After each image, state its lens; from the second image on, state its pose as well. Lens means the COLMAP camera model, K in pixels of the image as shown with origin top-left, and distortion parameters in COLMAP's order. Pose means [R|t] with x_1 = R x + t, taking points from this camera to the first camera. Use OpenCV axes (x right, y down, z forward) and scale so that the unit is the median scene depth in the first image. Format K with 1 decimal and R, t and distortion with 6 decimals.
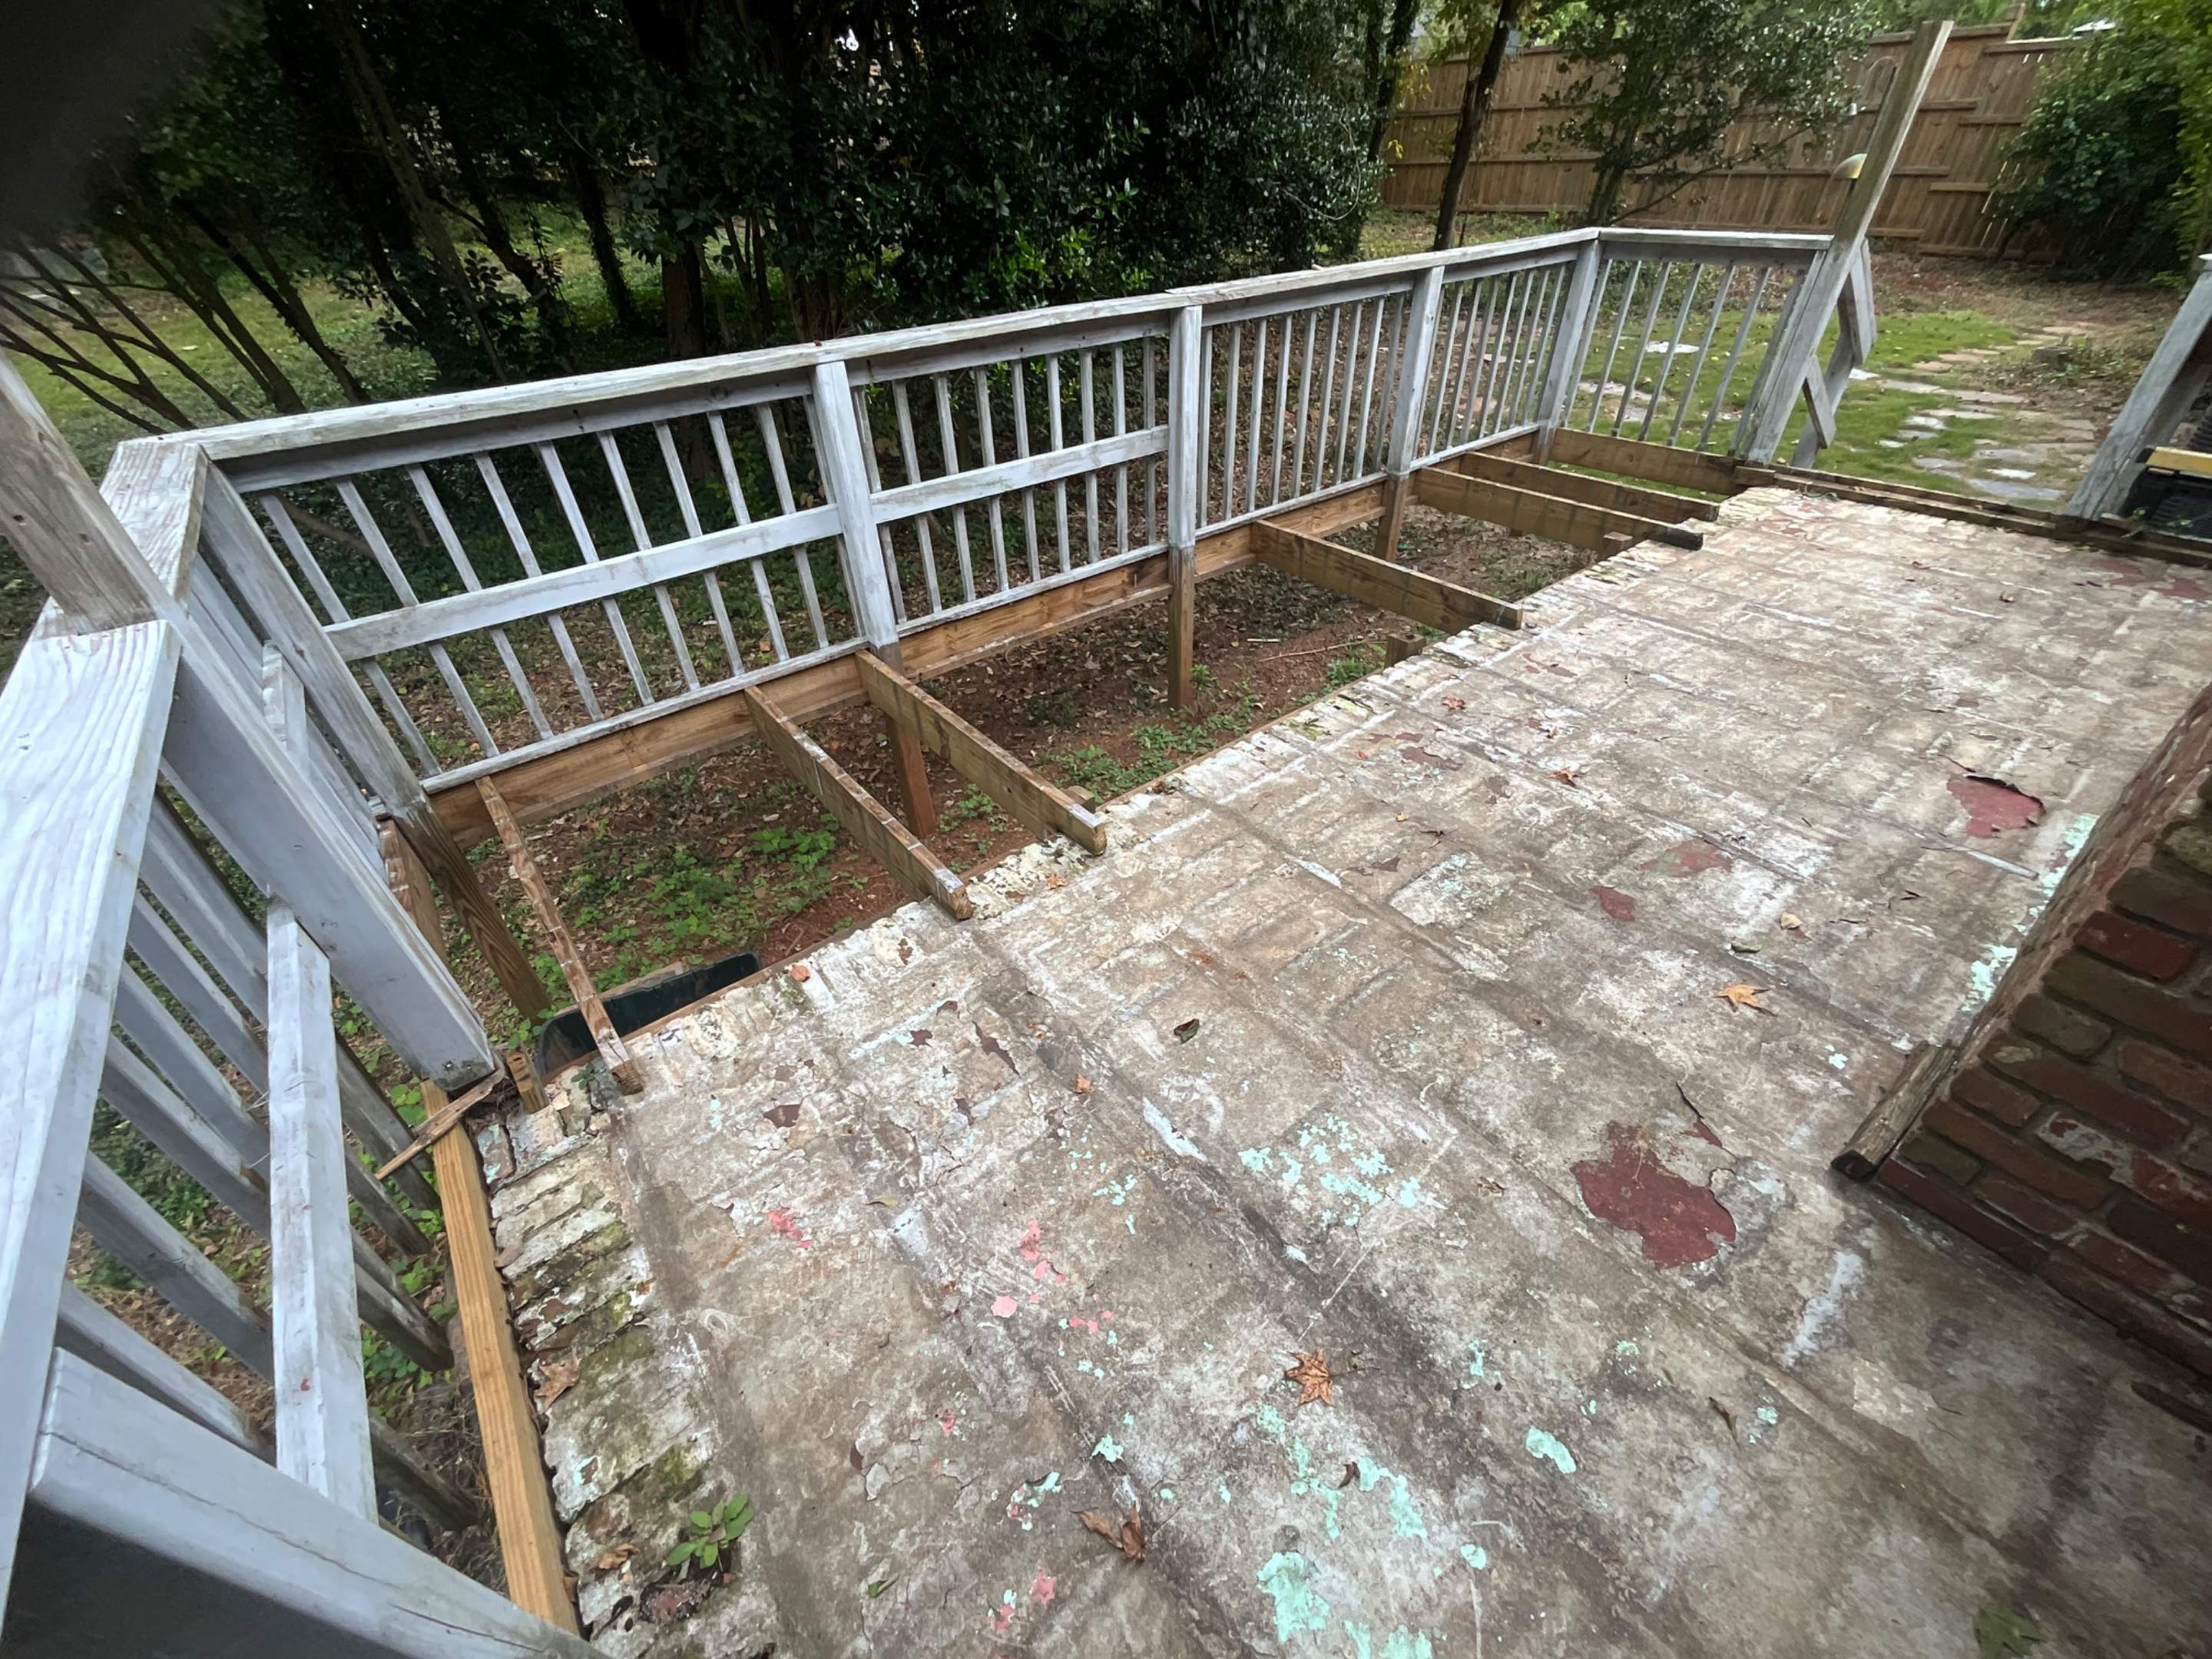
lens RADIAL K [[900.8, 0, 1103.3], [0, 900.8, 822.4], [0, 0, 1]] dist [0.000113, 0.000949]
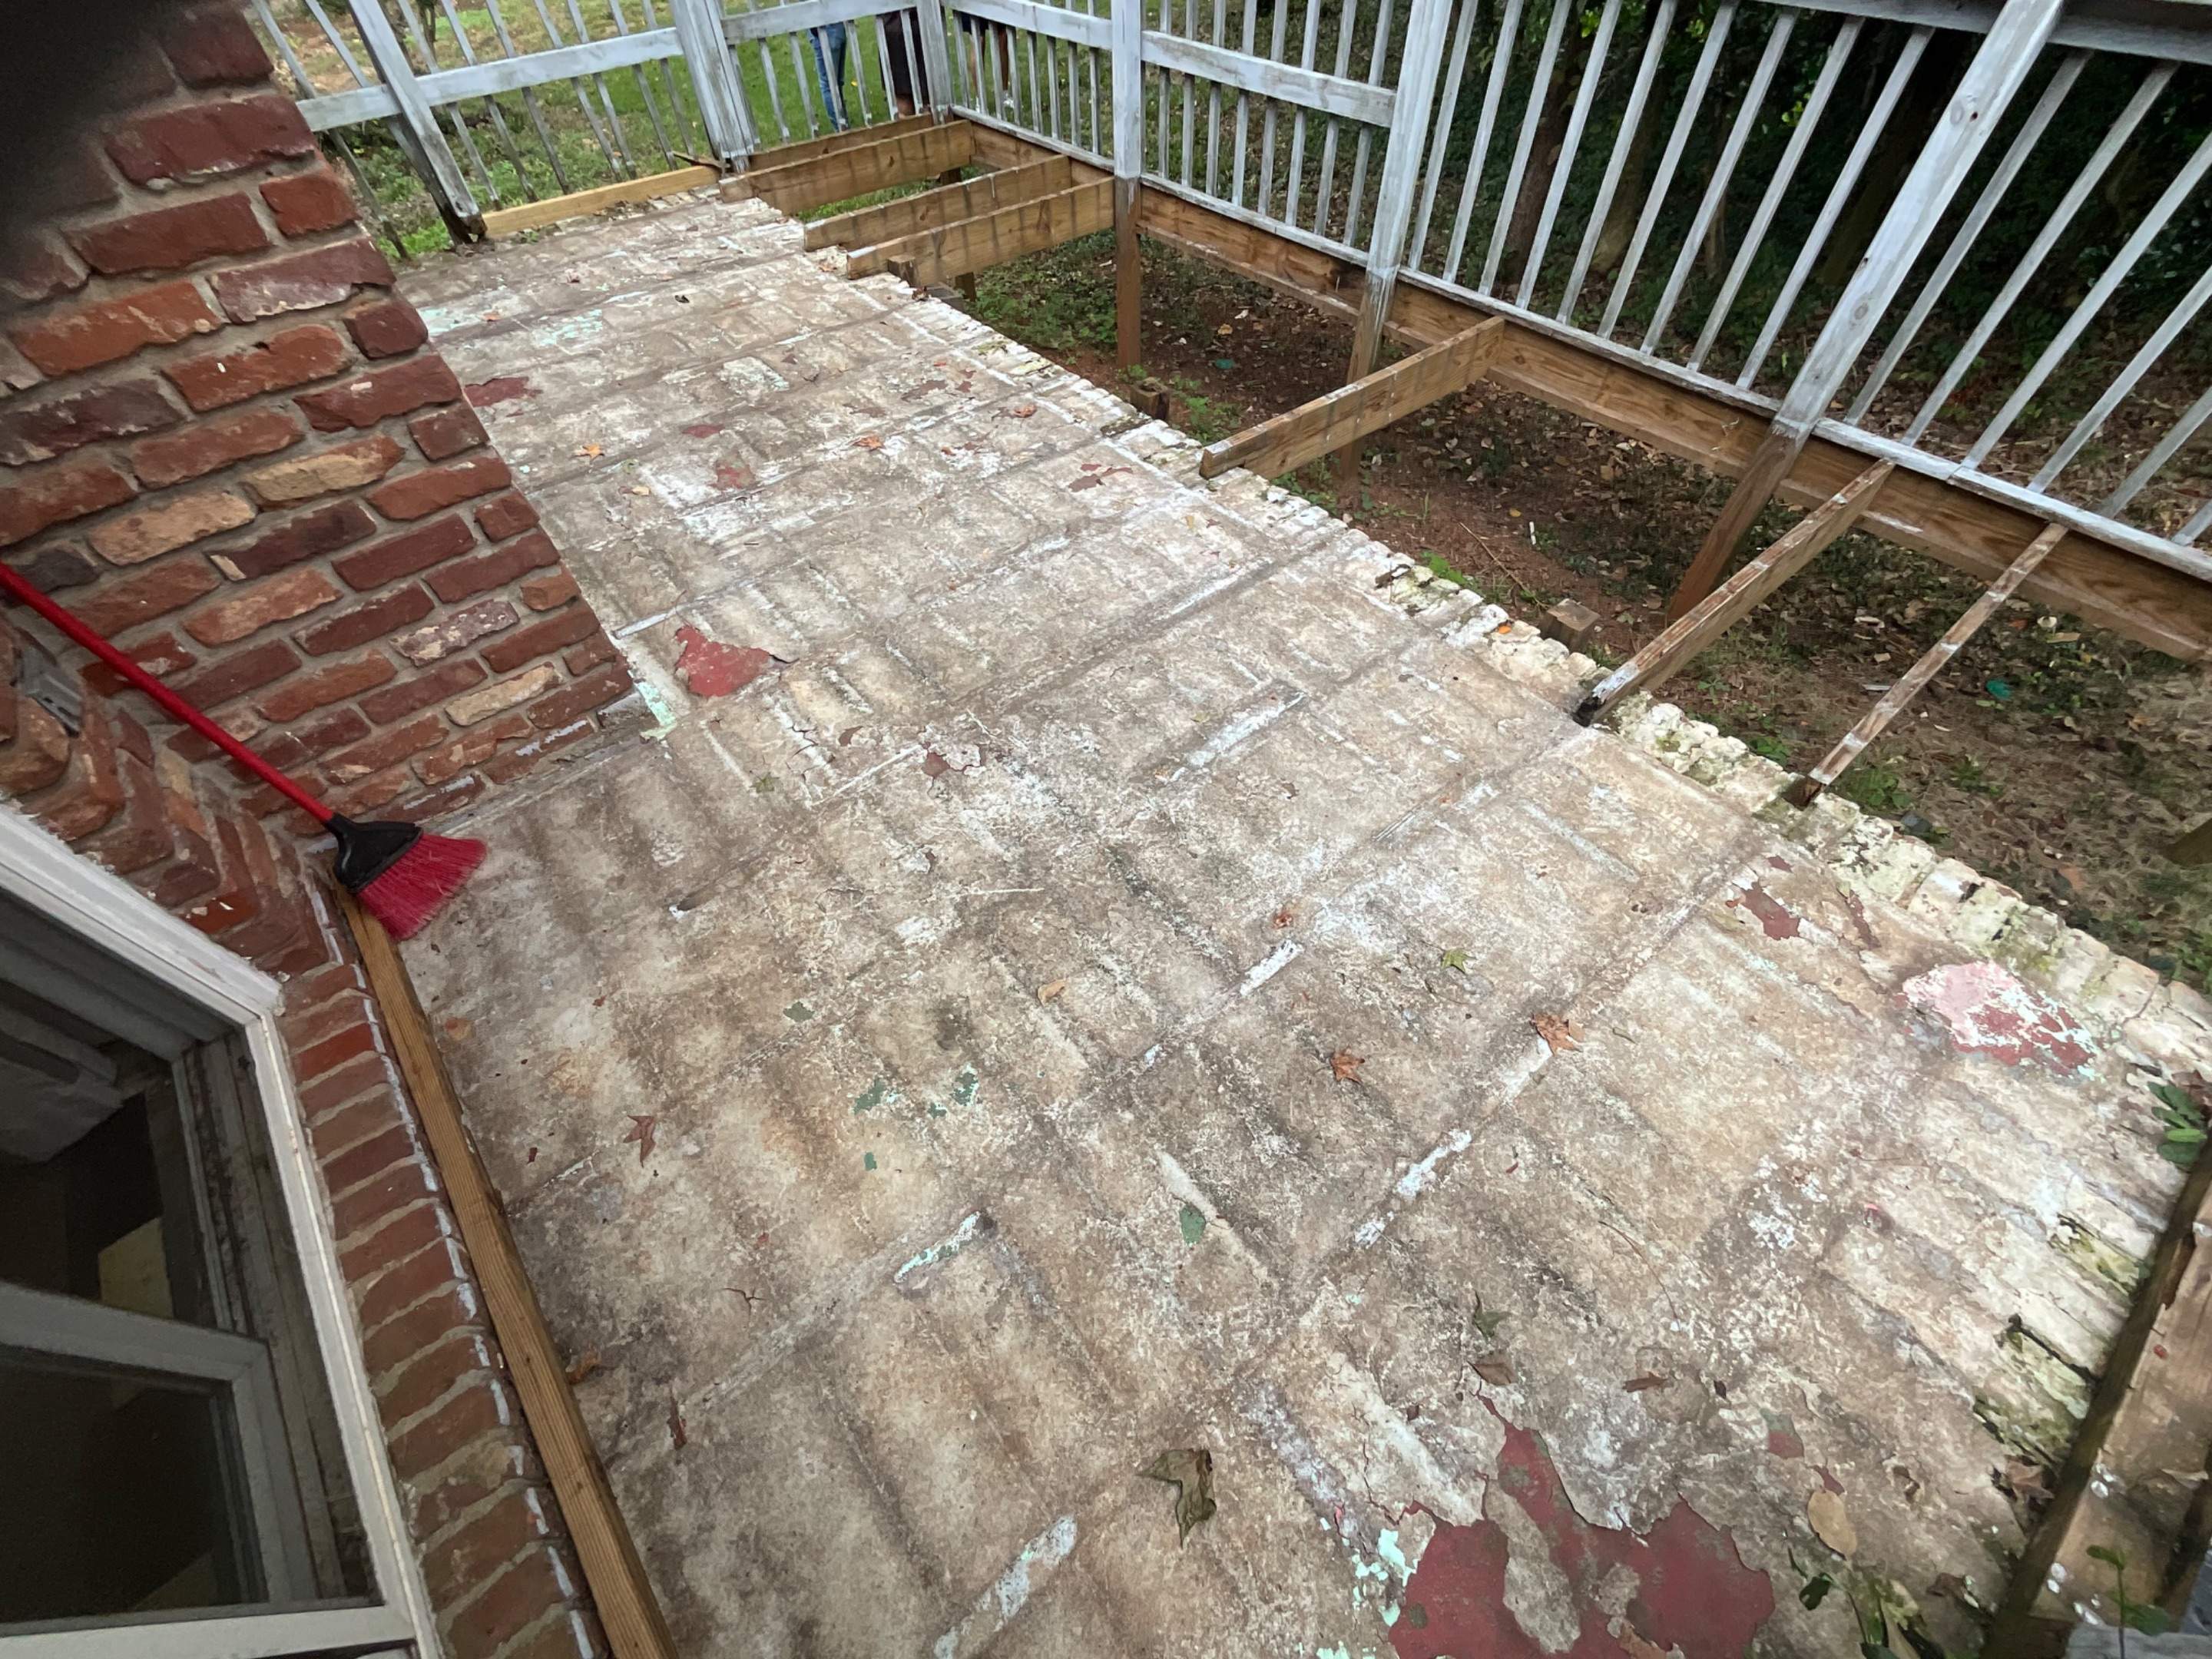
lens RADIAL K [[900.8, 0, 1101.4], [0, 900.8, 828.5], [0, 0, 1]] dist [0.000113, 0.000949]
pose [[0.022521, 0.802003, -0.596896, 1.567444], [-0.582347, 0.495824, 0.644228, -0.691527], [0.812628, 0.333092, 0.478210, 0.886280]]
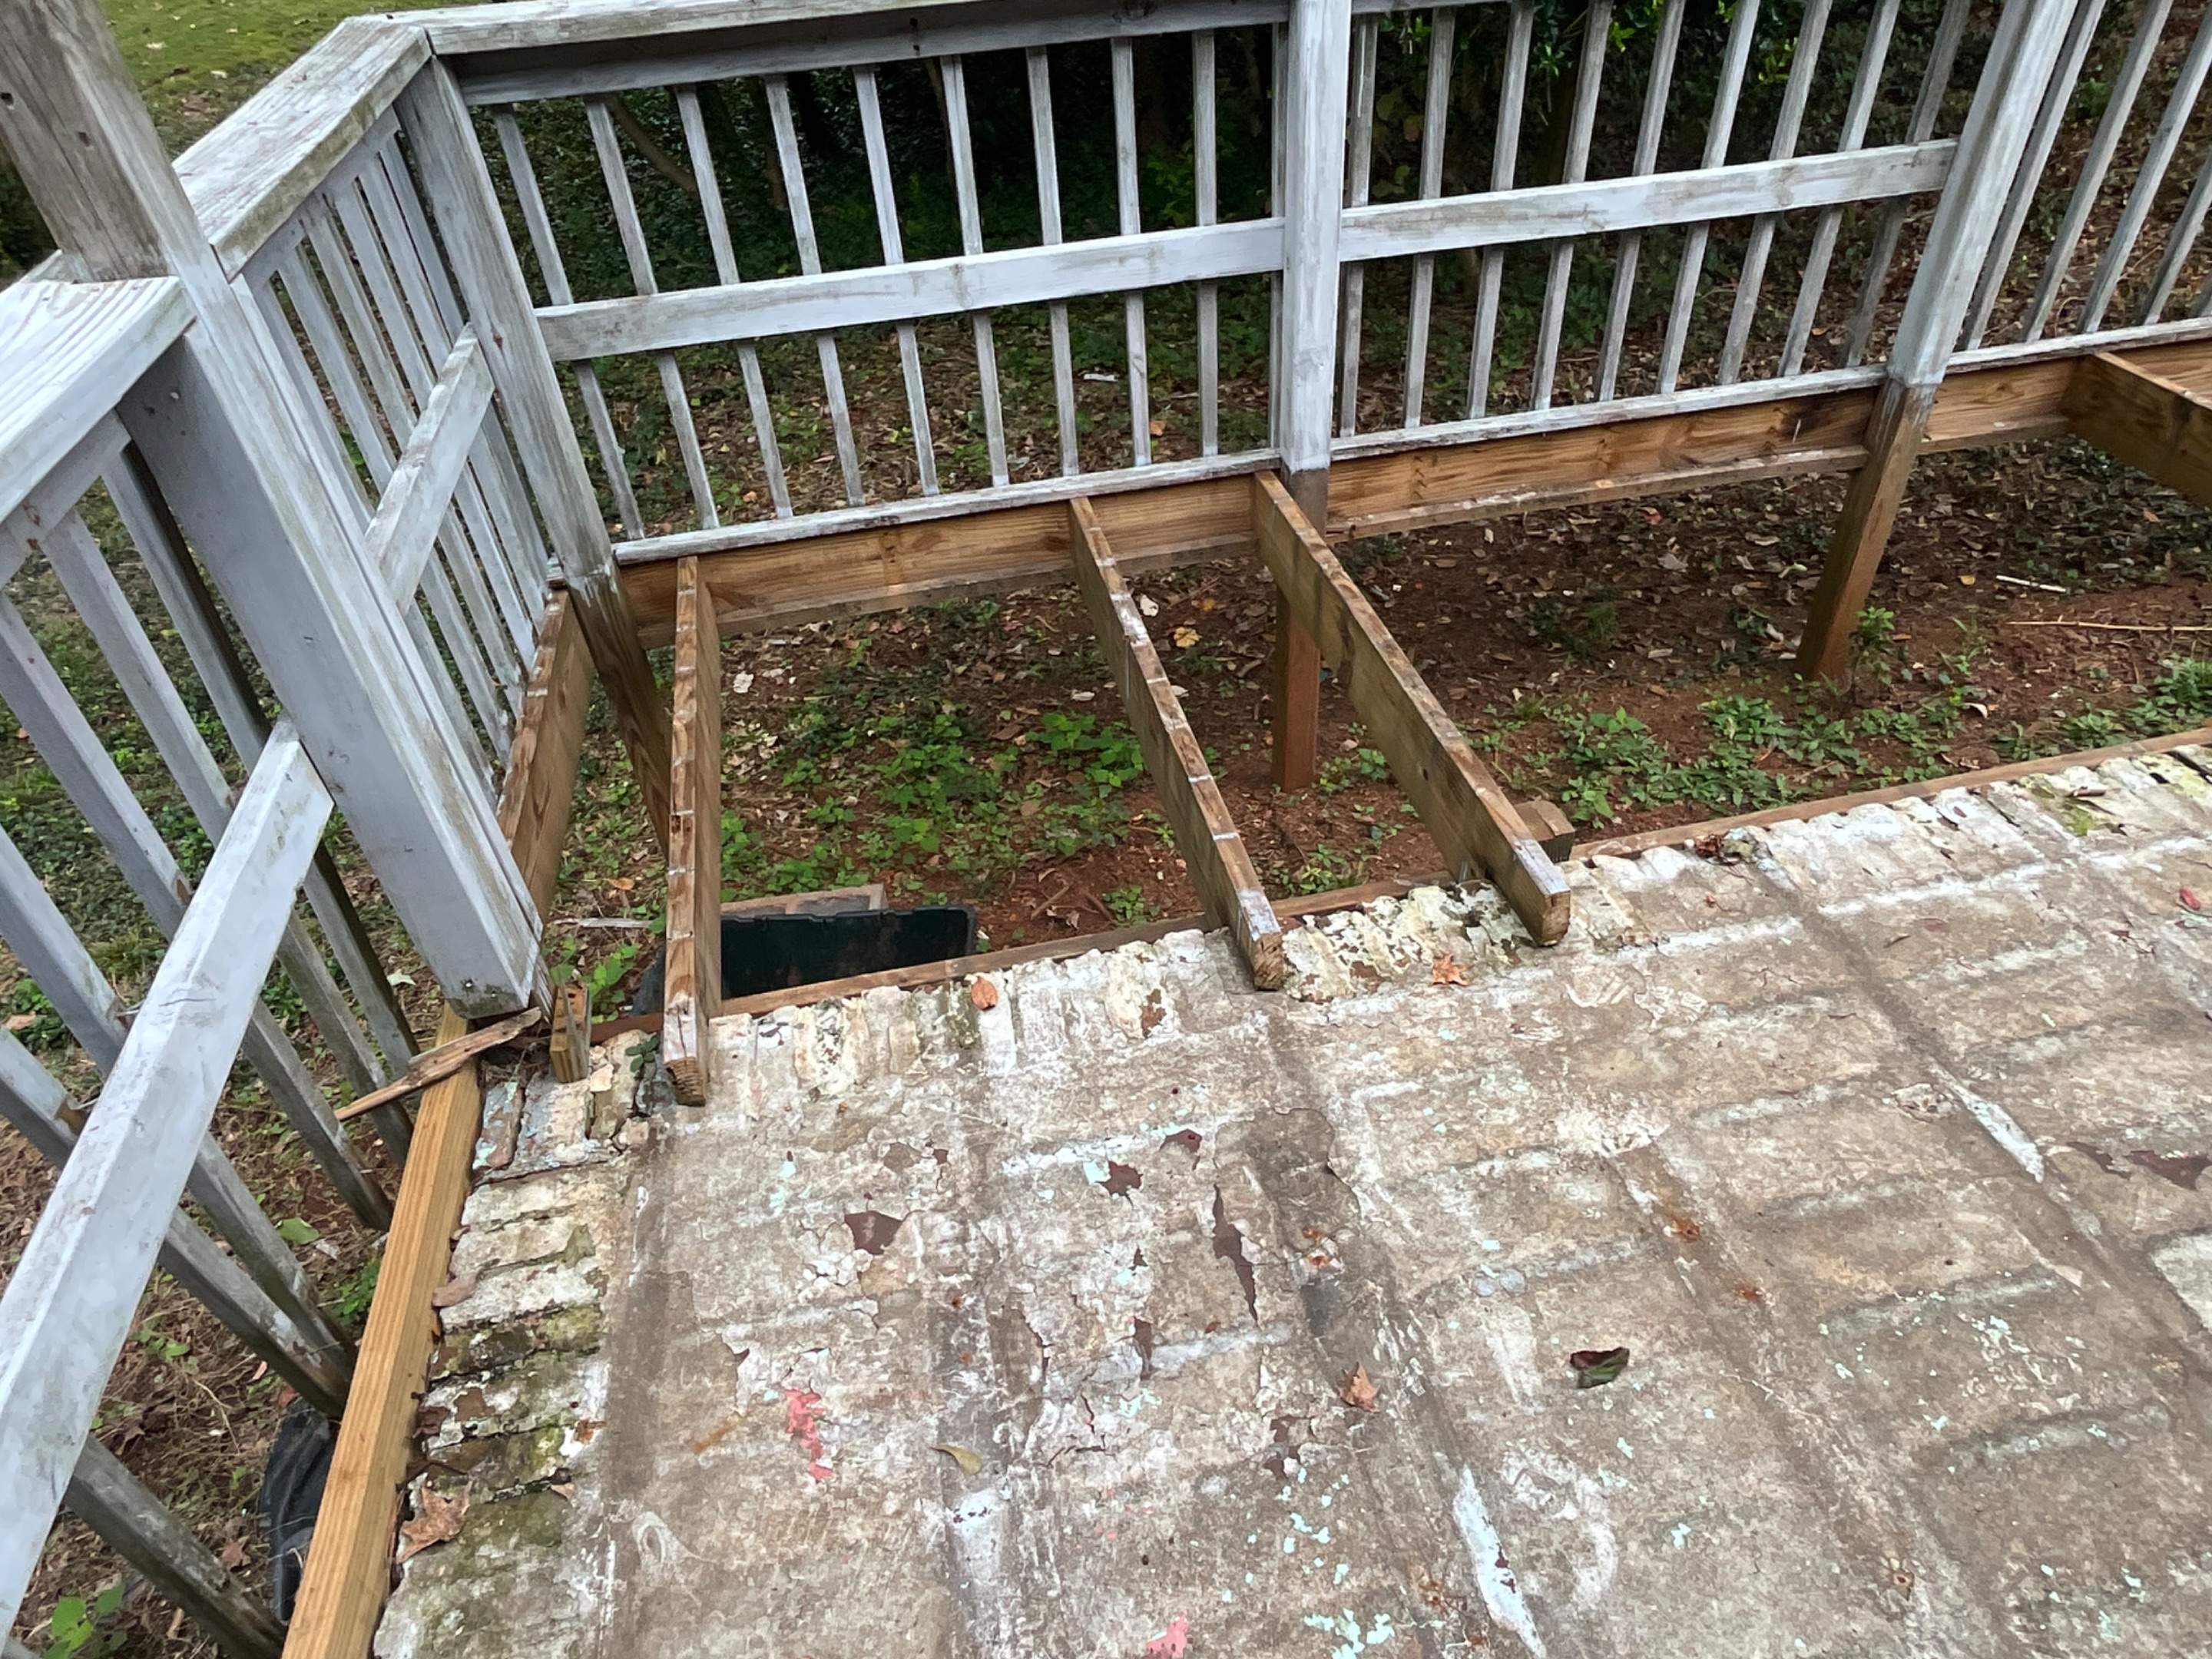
lens RADIAL K [[1350.2, 0, 1110.1], [0, 1350.2, 816.3], [0, 0, 1]] dist [-0.011924, 0.011135]
pose [[0.895075, 0.275685, -0.350482, 0.021470], [-0.249355, 0.961055, 0.119142, -0.064579], [0.369679, -0.019247, 0.928960, 0.156594]]
